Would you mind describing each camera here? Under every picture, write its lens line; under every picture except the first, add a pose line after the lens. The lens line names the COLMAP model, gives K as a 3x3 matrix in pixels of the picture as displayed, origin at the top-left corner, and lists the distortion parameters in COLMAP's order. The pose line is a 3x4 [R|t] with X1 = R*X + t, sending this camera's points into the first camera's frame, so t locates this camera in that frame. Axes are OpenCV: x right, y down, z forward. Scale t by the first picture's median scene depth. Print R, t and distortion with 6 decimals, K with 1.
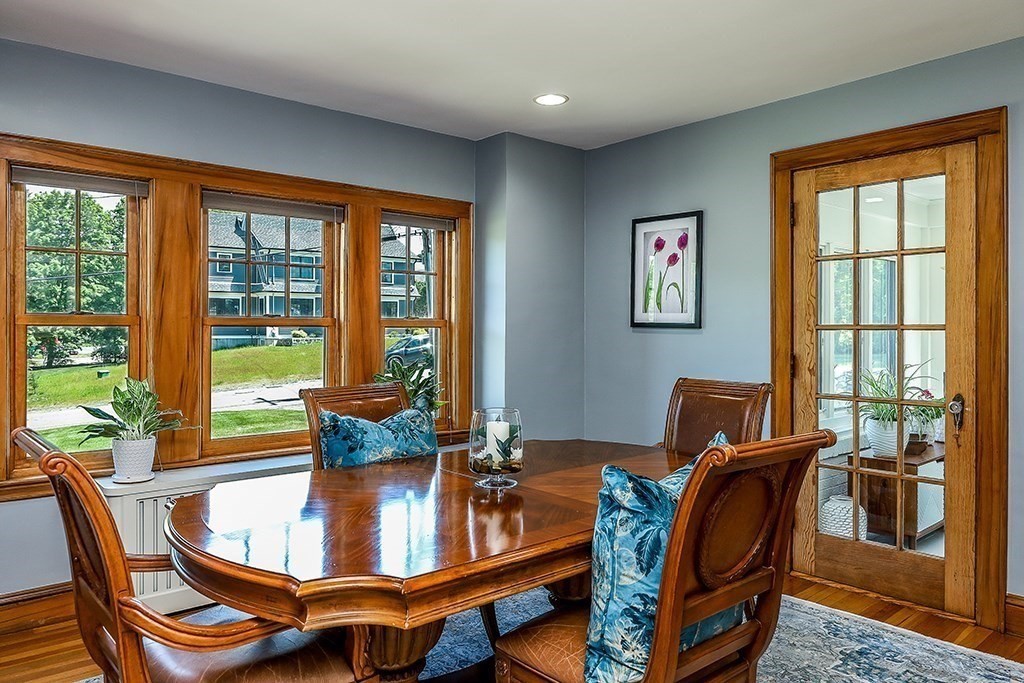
lens RADIAL K [[703.1, 0, 511.6], [0, 703.1, 331.6], [0, 0, 1]] dist [-0.013770, -0.004558]
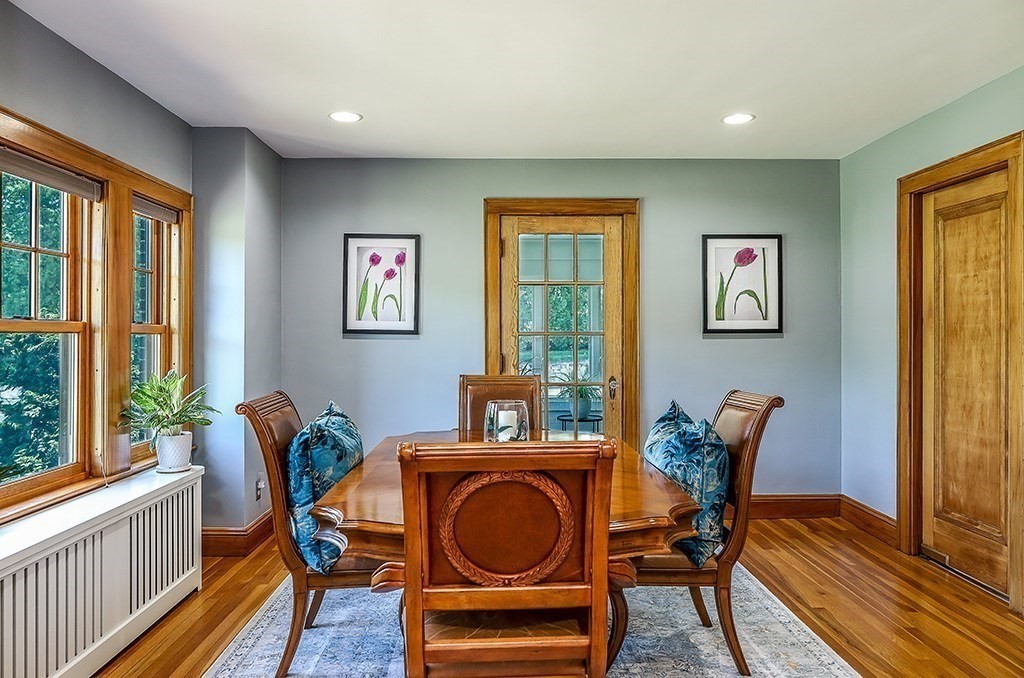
lens RADIAL K [[711.4, 0, 512.0], [0, 711.4, 339.0], [0, 0, 1]] dist [-0.023901, 0.000590]
pose [[0.633346, -0.004903, 0.773853, -0.572716], [0.005046, 0.999985, 0.002206, 0.000872], [-0.773852, 0.002508, 0.633361, 0.128383]]
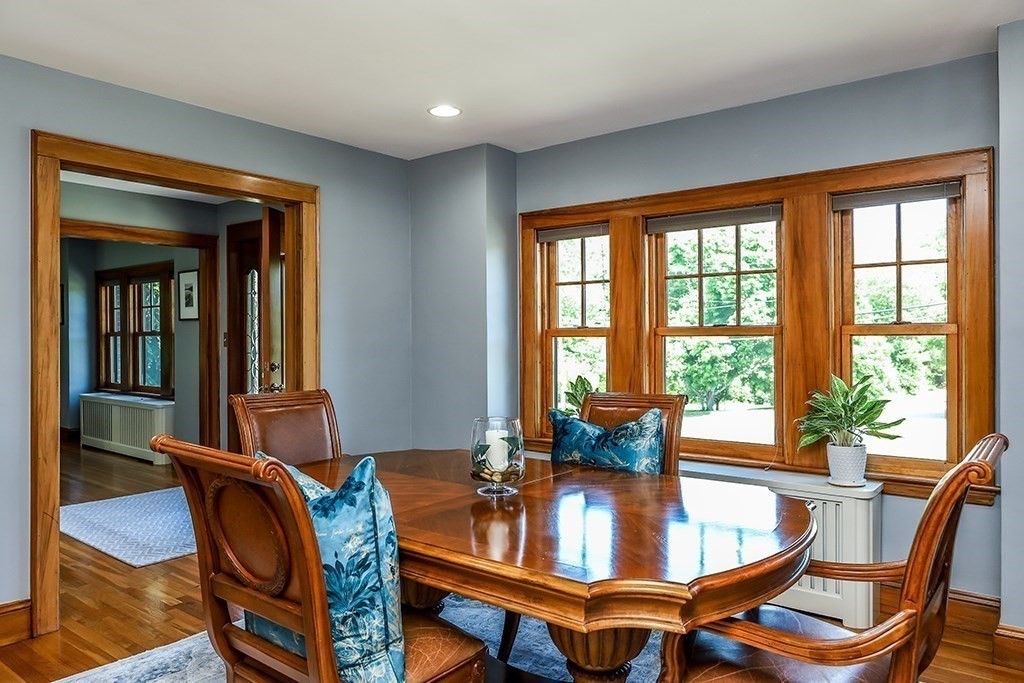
lens RADIAL K [[703.1, 0, 511.6], [0, 703.1, 331.6], [0, 0, 1]] dist [-0.013770, -0.004558]
pose [[0.189266, -0.012603, -0.981845, 0.583187], [0.001049, 0.999920, -0.012633, -0.000754], [0.981925, 0.001361, 0.189264, 0.494393]]
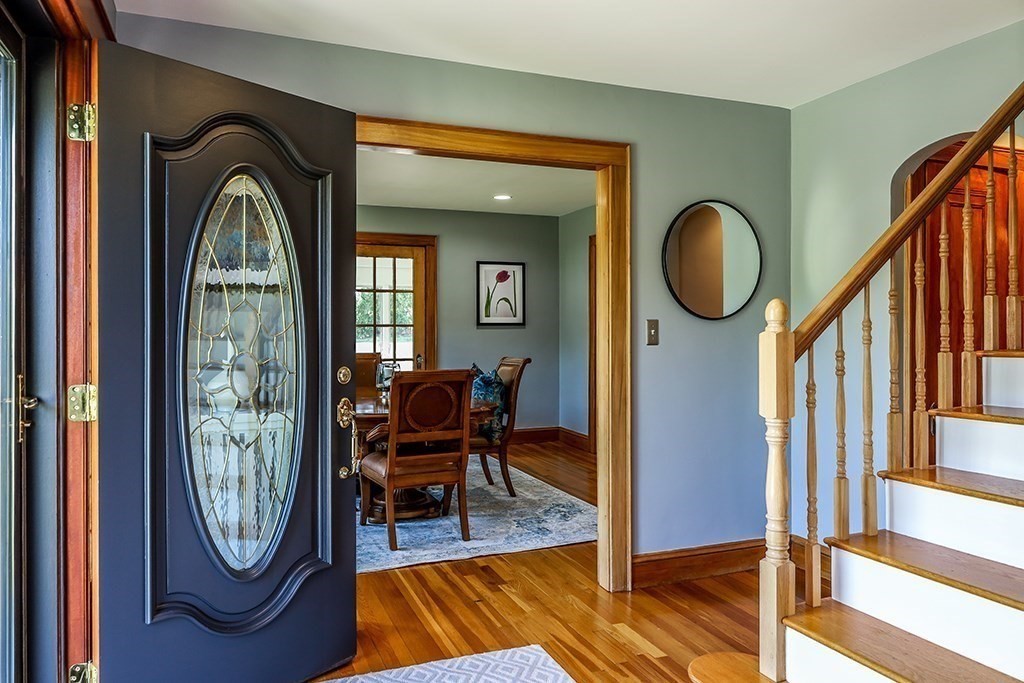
lens RADIAL K [[703.1, 0, 511.6], [0, 703.1, 331.6], [0, 0, 1]] dist [-0.013770, -0.004558]
pose [[0.317913, -0.007991, 0.948086, -1.156427], [0.001768, 0.999968, 0.007835, -0.002781], [-0.948118, -0.000814, 0.317917, -0.031902]]
